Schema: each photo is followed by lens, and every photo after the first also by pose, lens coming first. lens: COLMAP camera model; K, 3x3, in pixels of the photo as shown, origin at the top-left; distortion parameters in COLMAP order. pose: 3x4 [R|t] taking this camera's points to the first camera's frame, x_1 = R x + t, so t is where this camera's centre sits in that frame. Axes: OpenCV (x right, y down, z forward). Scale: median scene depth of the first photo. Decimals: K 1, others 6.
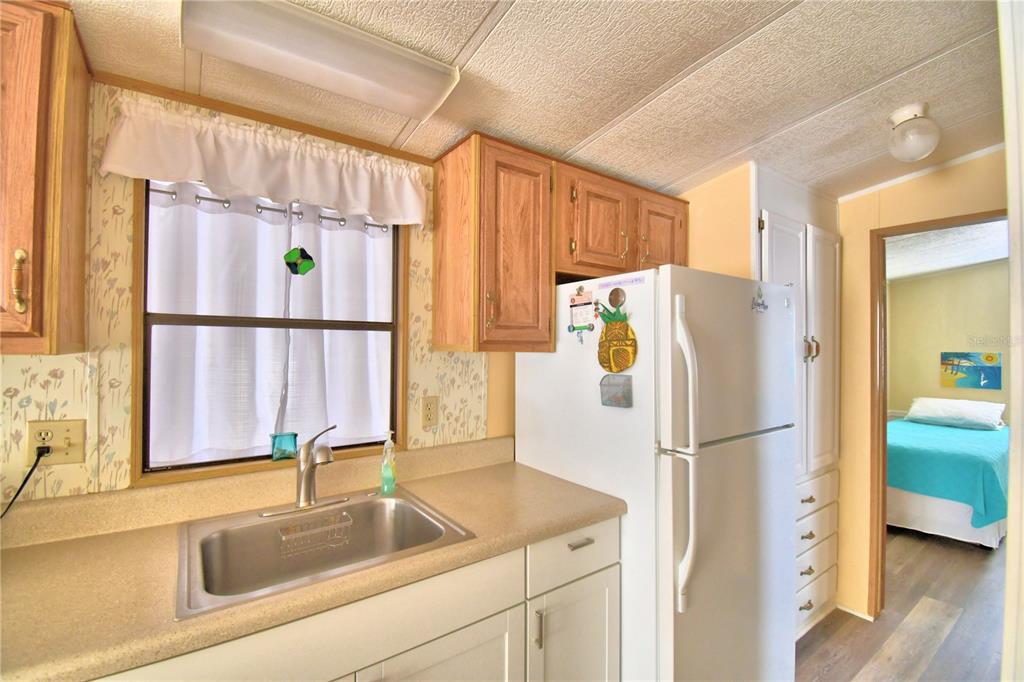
lens RADIAL K [[447.5, 0, 509.8], [0, 447.5, 341.5], [0, 0, 1]] dist [0.019720, -0.026680]
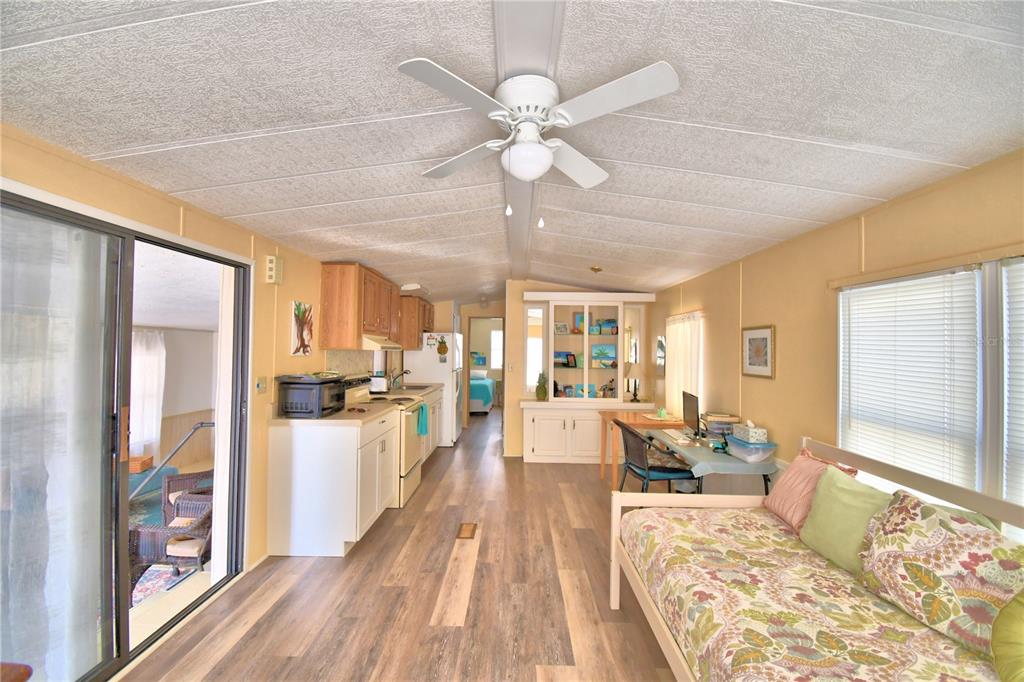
lens RADIAL K [[459.1, 0, 507.4], [0, 459.1, 344.0], [0, 0, 1]] dist [-0.000238, -0.016150]
pose [[0.596142, 0.014992, 0.802739, -2.739133], [-0.016928, 0.999838, -0.006102, -0.019645], [-0.802701, -0.009951, 0.596299, -2.014839]]
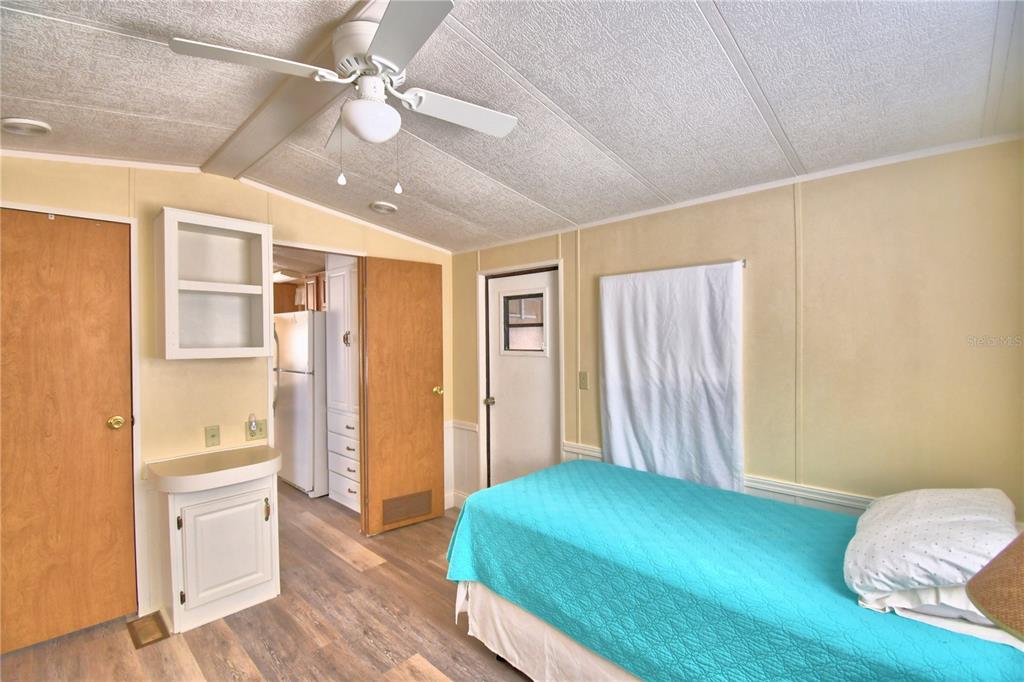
lens RADIAL K [[447.5, 0, 509.8], [0, 447.5, 341.5], [0, 0, 1]] dist [0.019720, -0.026680]
pose [[0.197130, 0.003001, -0.980373, 3.219139], [0.018131, 0.999813, 0.006706, 0.031333], [0.980210, -0.019097, 0.197039, 1.662492]]
